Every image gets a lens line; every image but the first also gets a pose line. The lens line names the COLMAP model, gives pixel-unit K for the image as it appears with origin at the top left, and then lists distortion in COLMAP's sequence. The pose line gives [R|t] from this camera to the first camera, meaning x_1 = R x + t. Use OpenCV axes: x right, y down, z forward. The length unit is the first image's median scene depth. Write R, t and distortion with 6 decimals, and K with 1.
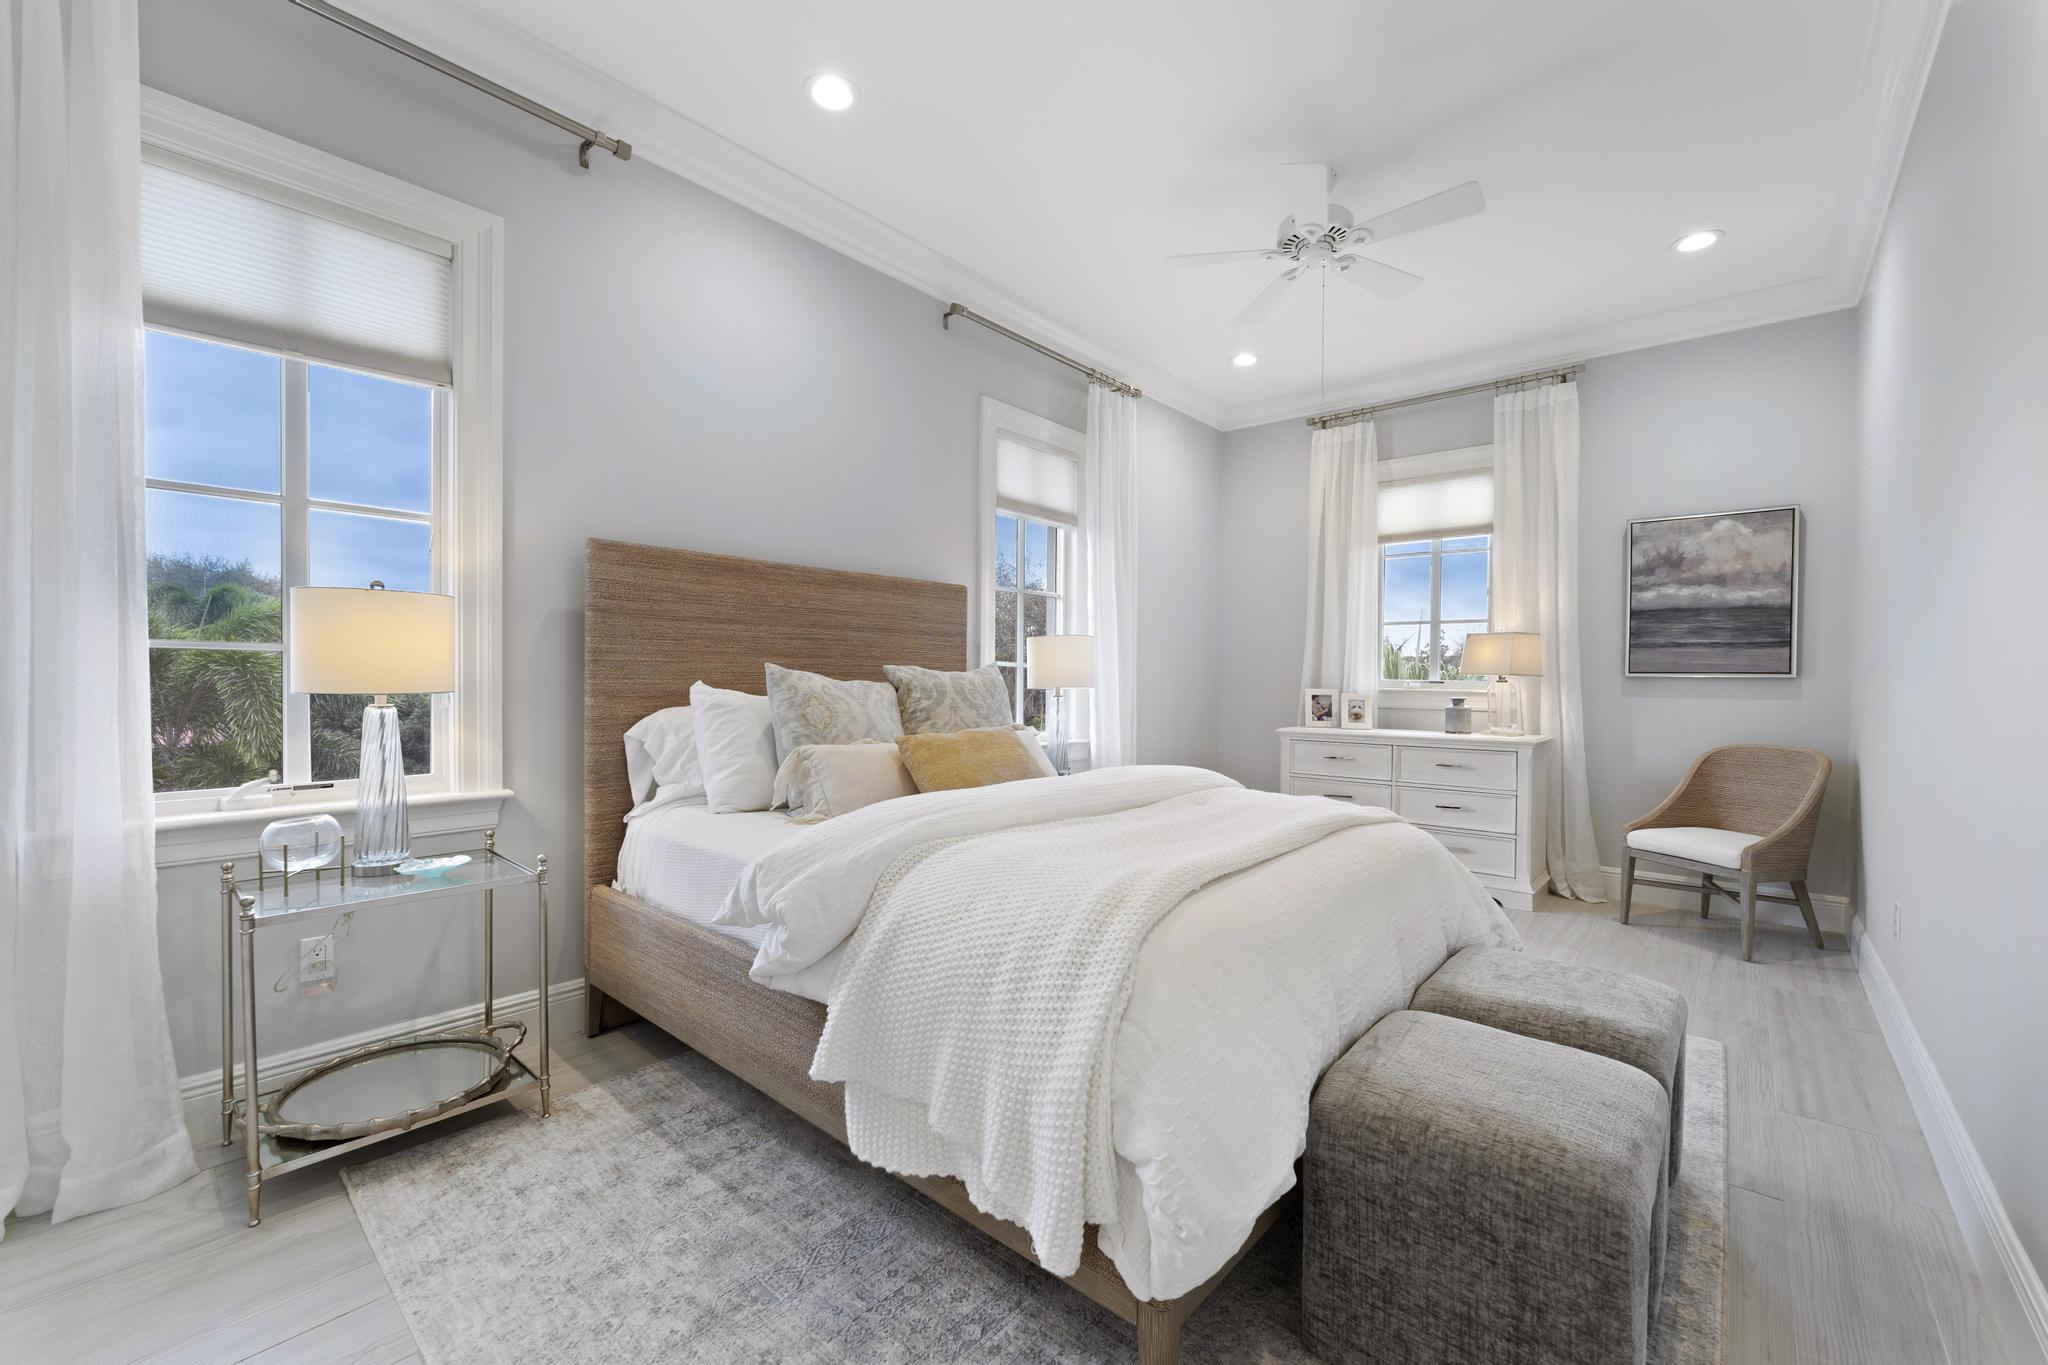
lens RADIAL K [[817.8, 0, 1012.8], [0, 817.8, 687.7], [0, 0, 1]] dist [-0.001566, -0.000065]
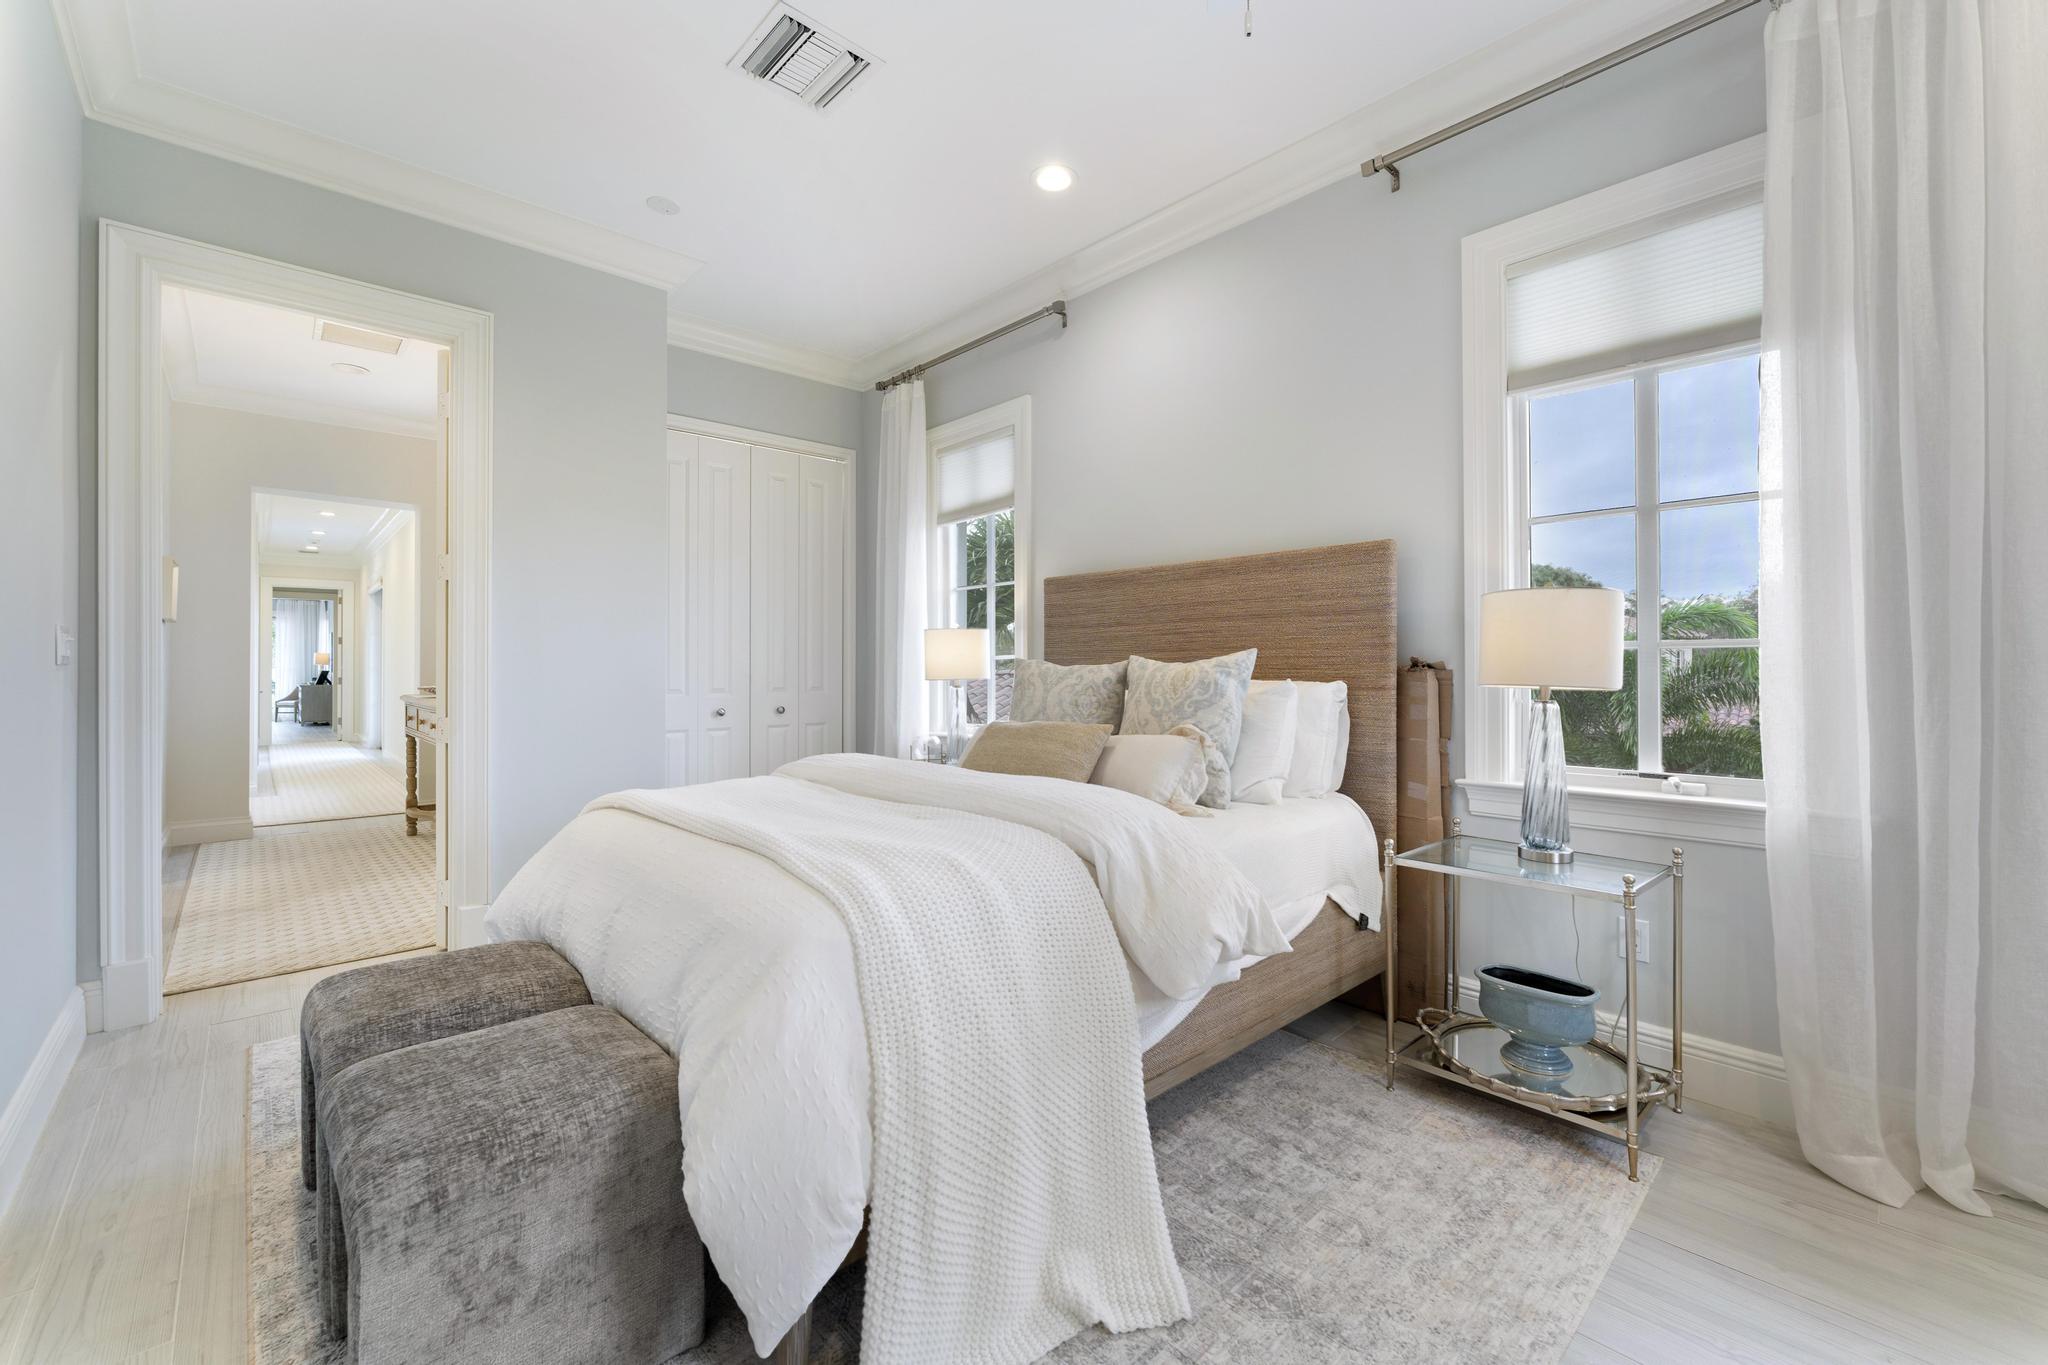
lens RADIAL K [[817.8, 0, 1012.2], [0, 817.8, 669.2], [0, 0, 1]] dist [-0.001566, -0.000065]
pose [[-0.101232, -0.004604, -0.994852, 1.457266], [-0.009805, 0.999945, -0.003630, -0.014172], [0.994815, 0.009387, -0.101272, 1.606771]]
